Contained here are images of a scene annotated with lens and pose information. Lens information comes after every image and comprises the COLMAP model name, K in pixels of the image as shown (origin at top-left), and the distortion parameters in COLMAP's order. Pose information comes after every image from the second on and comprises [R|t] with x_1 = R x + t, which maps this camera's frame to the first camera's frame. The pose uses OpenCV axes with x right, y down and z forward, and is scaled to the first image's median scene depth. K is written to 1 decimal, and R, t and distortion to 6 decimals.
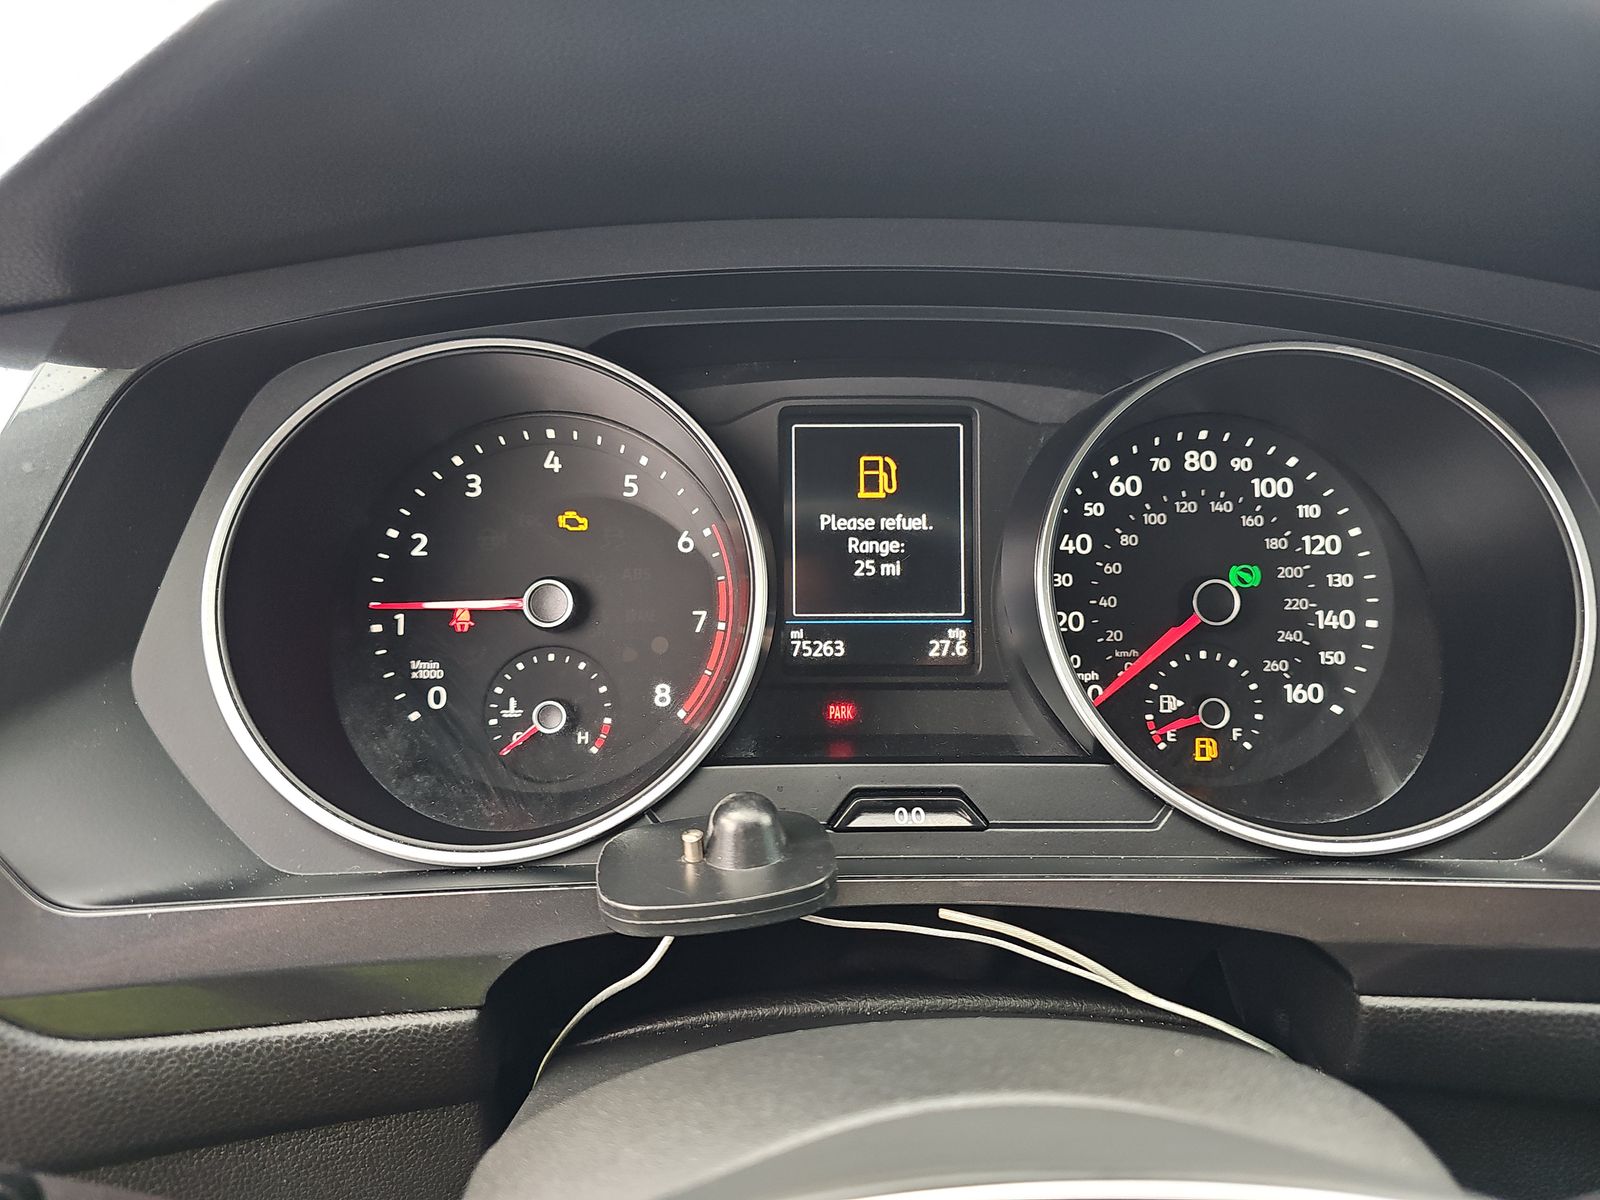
lens RADIAL K [[1064.6, 0, 785.0], [0, 1064.6, 607.1], [0, 0, 1]] dist [0.019199, -0.024786]
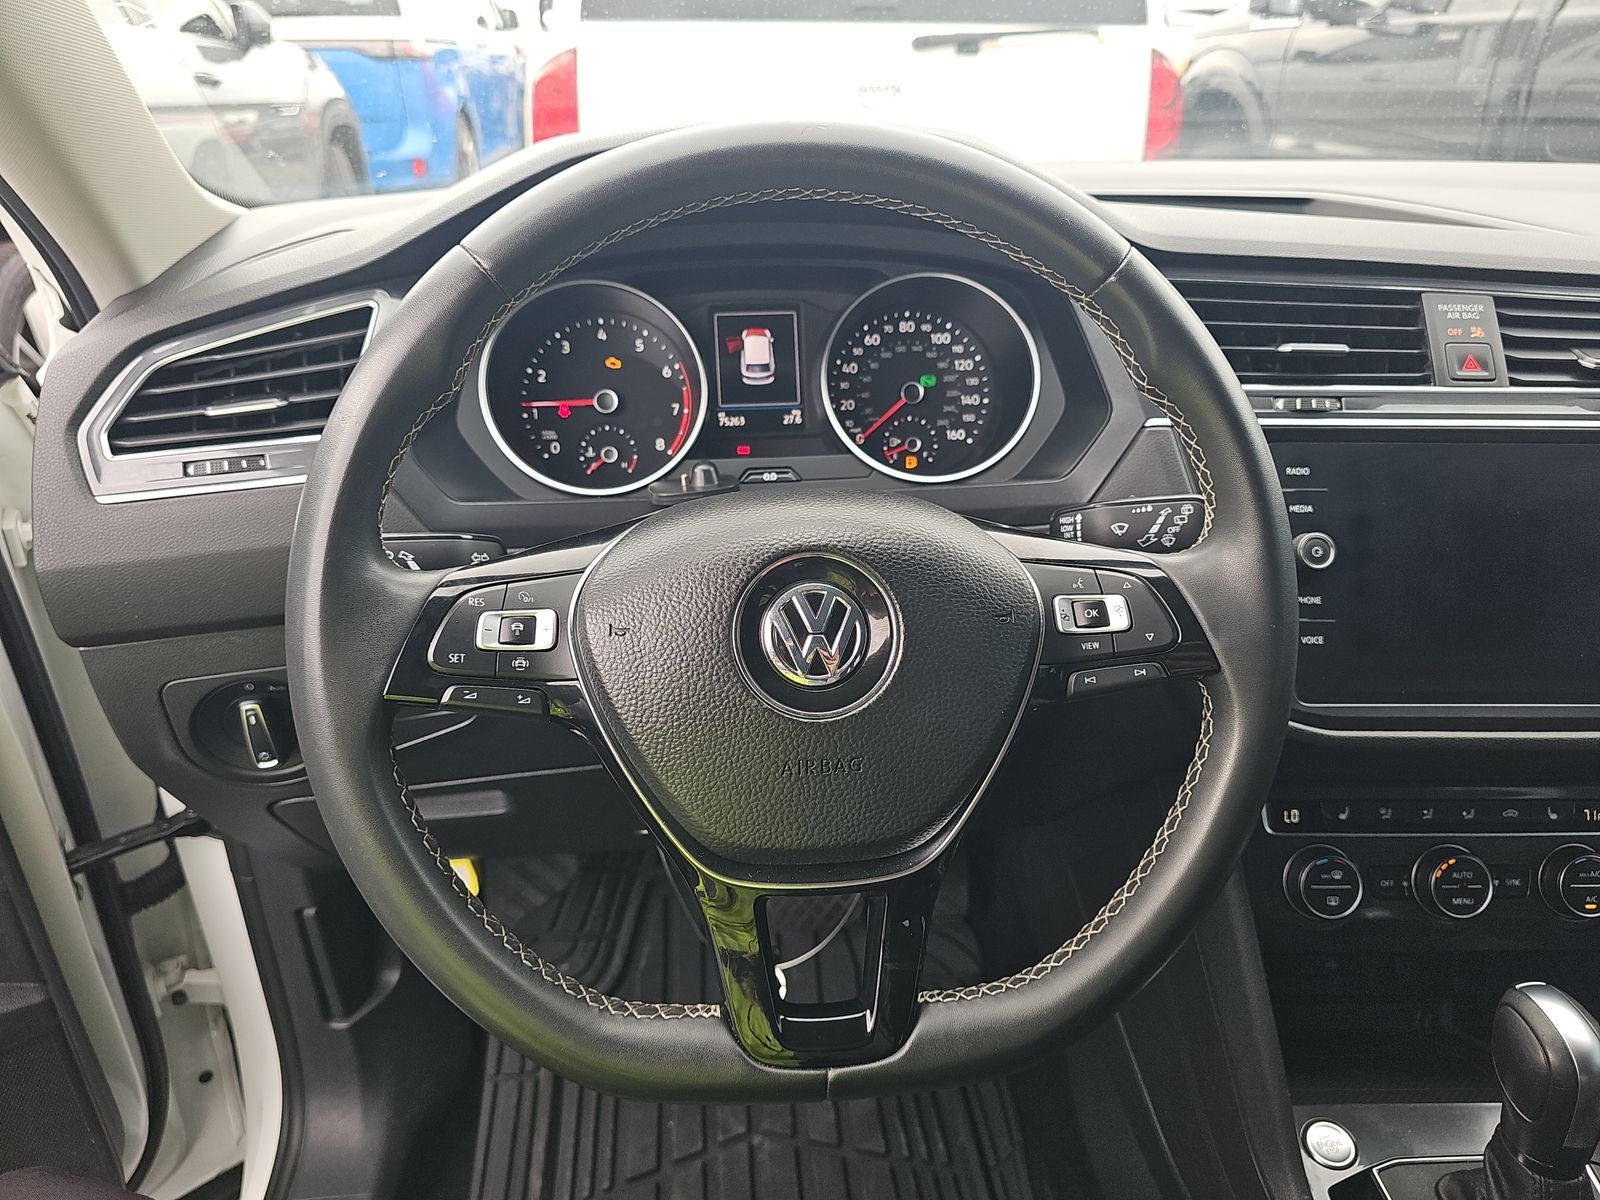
lens RADIAL K [[1064.6, 0, 802.6], [0, 1064.6, 600.8], [0, 0, 1]] dist [0.019199, -0.024786]
pose [[0.996013, -0.045400, 0.076797, -0.007623], [0.036681, 0.993103, 0.111362, 0.164328], [-0.081323, -0.108101, 0.990808, -1.167504]]
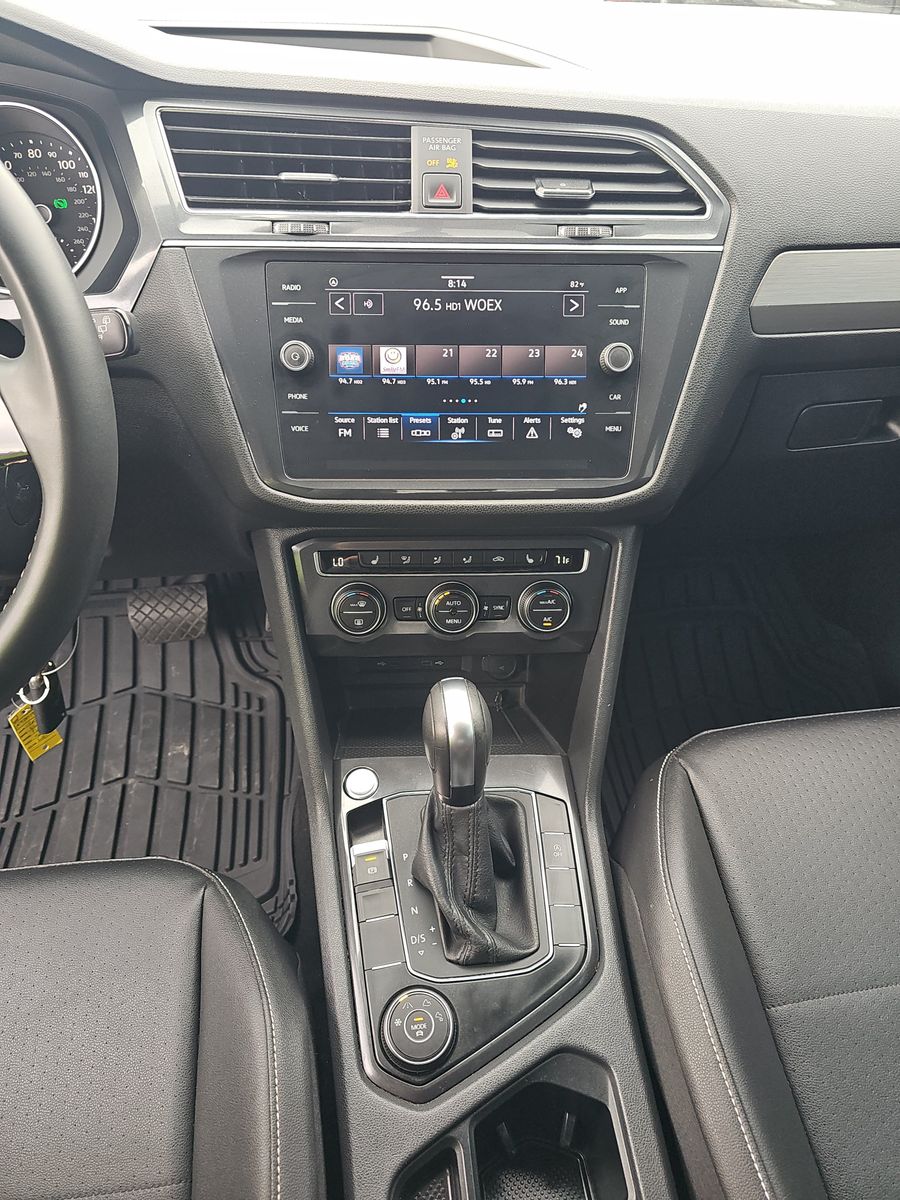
lens RADIAL K [[798.5, 0, 459.6], [0, 798.5, 603.9], [0, 0, 1]] dist [0.019199, -0.024786]
pose [[0.992944, -0.072656, 0.093722, 1.136482], [0.033594, 0.930292, 0.365278, 0.194837], [-0.113728, -0.359552, 0.926168, -1.239274]]
